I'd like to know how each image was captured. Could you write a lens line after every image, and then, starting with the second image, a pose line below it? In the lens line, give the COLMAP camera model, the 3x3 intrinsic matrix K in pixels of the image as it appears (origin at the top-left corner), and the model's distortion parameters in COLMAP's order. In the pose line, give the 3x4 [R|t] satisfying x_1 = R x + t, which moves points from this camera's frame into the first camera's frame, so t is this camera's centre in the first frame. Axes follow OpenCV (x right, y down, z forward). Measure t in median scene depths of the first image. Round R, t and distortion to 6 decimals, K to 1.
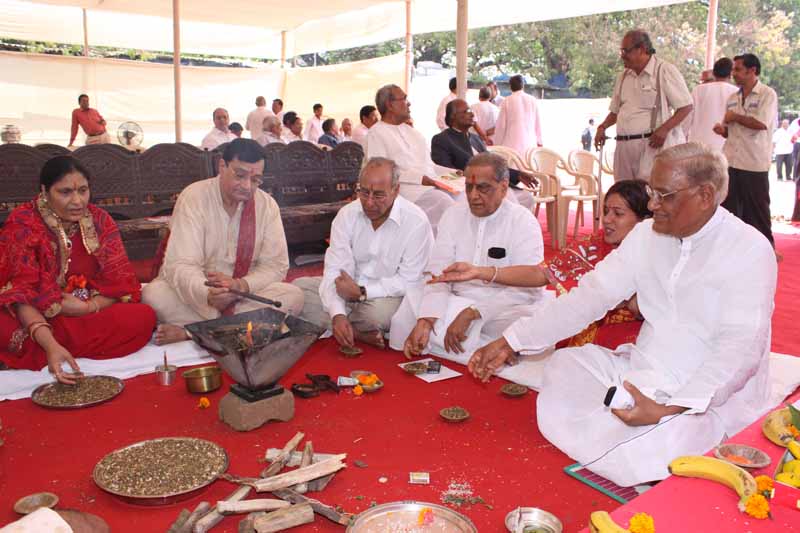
lens RADIAL K [[673.8, 0, 405.2], [0, 673.8, 284.5], [0, 0, 1]] dist [-0.138837, 0.101316]
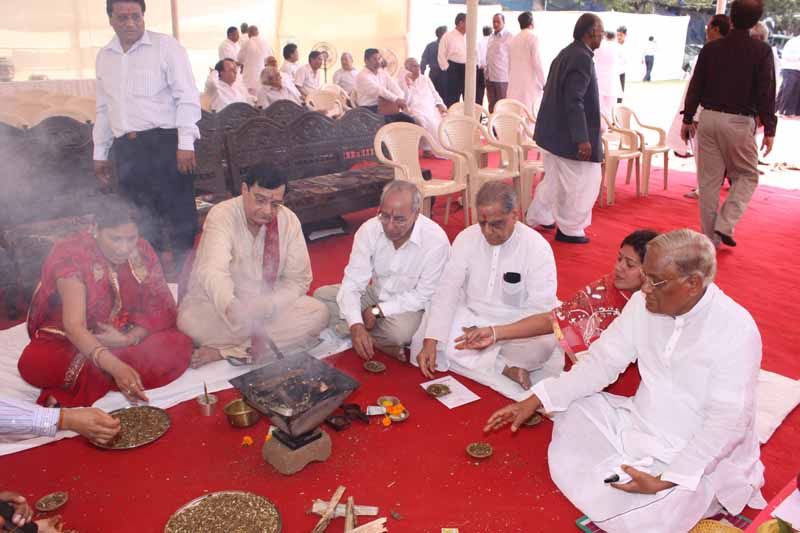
lens RADIAL K [[673.8, 0, 416.7], [0, 673.8, 276.5], [0, 0, 1]] dist [-0.138837, 0.101316]
pose [[0.999802, -0.007544, 0.018388, -0.036721], [0.005084, 0.991459, 0.130320, -0.203872], [-0.019214, -0.130201, 0.991301, -0.048243]]
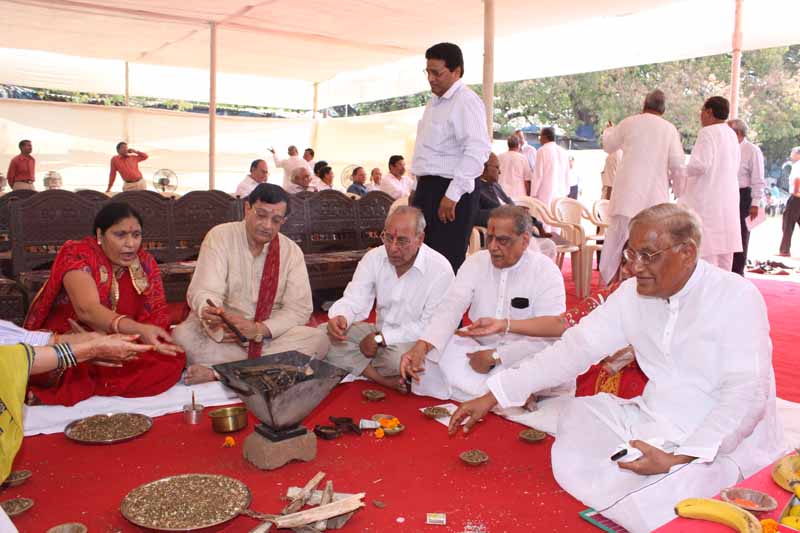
lens RADIAL K [[673.8, 0, 402.2], [0, 673.8, 285.4], [0, 0, 1]] dist [-0.138837, 0.101316]
pose [[0.998853, 0.012459, -0.046225, 0.008133], [-0.015670, 0.997441, -0.069761, 0.003695], [0.045237, 0.070405, 0.996492, -0.026359]]
